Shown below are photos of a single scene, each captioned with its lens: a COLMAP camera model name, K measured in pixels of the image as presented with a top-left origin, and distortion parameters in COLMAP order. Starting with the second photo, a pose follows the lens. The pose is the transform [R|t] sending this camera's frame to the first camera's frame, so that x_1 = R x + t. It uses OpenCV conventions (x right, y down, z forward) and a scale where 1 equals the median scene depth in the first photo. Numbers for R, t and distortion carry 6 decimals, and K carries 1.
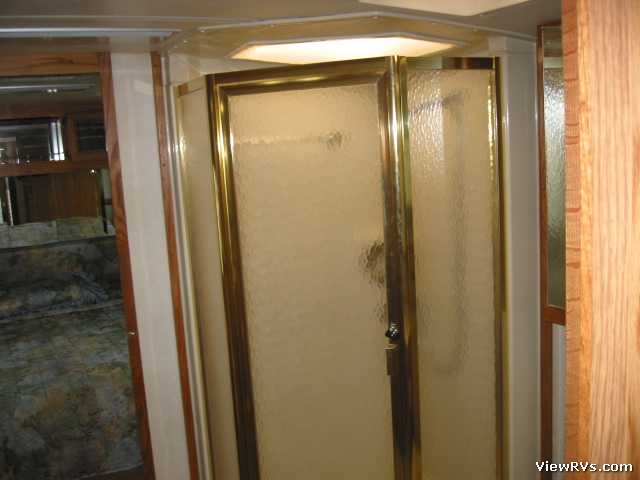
lens RADIAL K [[687.6, 0, 318.3], [0, 687.6, 241.9], [0, 0, 1]] dist [-0.085699, 0.000000]
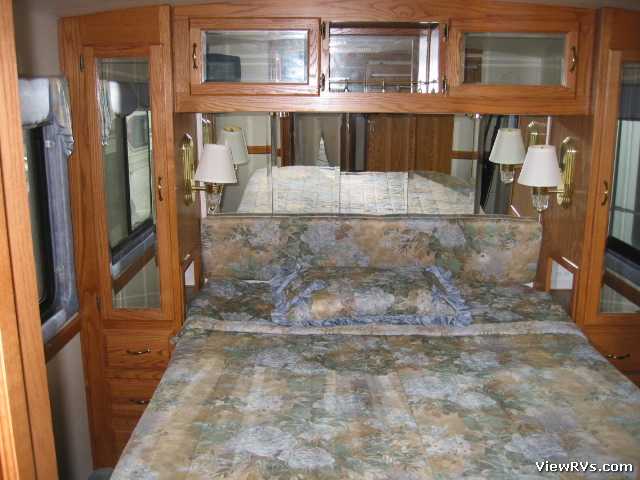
lens RADIAL K [[687.6, 0, 319.2], [0, 687.6, 239.6], [0, 0, 1]] dist [-0.085699, 0.000000]
pose [[0.885174, 0.168216, -0.433787, -0.173336], [-0.132324, 0.984870, 0.111900, -0.043392], [0.446047, -0.041650, 0.894040, 0.378125]]
